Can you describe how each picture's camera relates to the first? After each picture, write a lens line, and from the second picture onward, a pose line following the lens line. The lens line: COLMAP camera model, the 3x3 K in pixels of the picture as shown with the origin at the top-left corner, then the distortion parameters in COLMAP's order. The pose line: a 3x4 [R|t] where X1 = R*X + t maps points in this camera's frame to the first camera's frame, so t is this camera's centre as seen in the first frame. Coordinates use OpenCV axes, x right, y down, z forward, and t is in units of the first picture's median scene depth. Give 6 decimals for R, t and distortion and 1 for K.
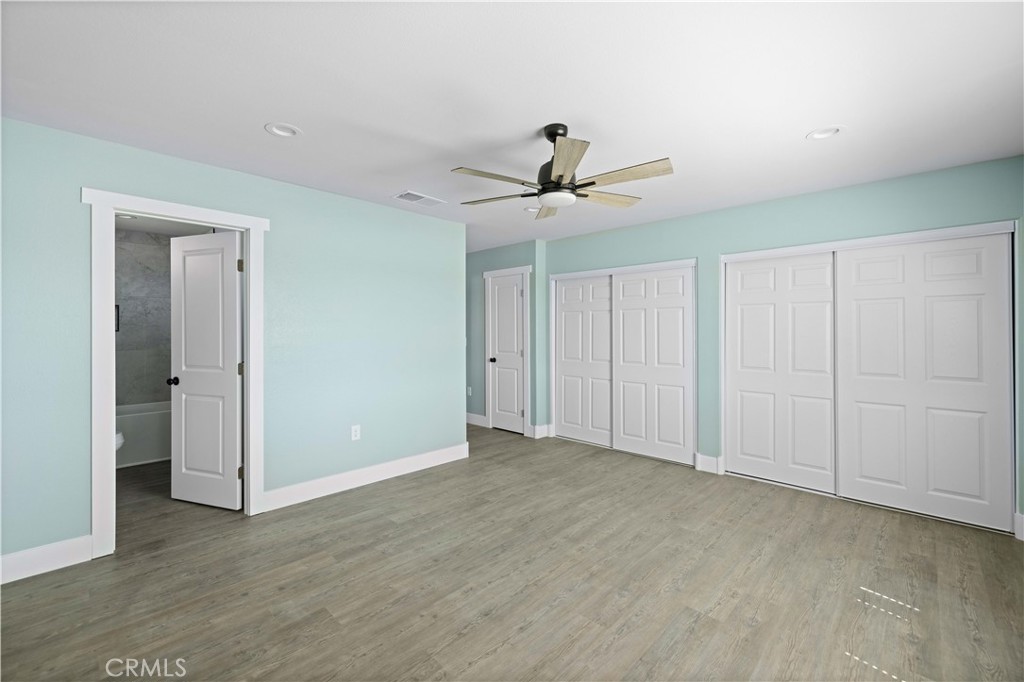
lens RADIAL K [[434.6, 0, 512.8], [0, 434.6, 331.8], [0, 0, 1]] dist [0.000065, 0.000230]
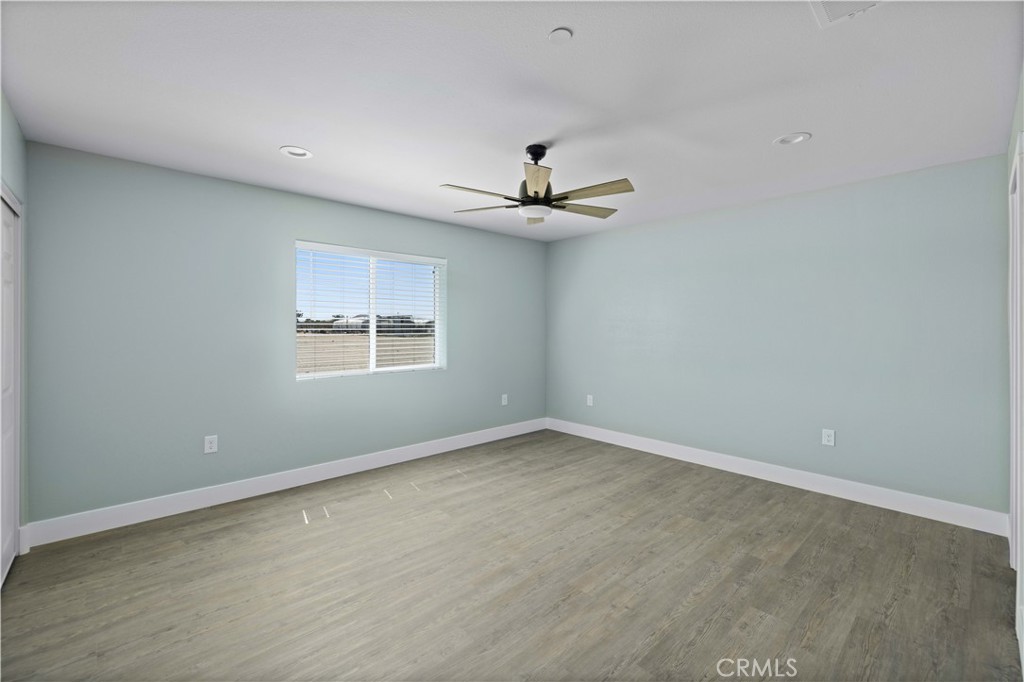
lens RADIAL K [[434.6, 0, 512.8], [0, 434.6, 331.8], [0, 0, 1]] dist [0.000065, 0.000230]
pose [[-0.997957, -0.001659, 0.063868, 0.081277], [-0.000891, 0.999927, 0.012059, -0.004810], [-0.063884, 0.011977, -0.997885, 1.970274]]
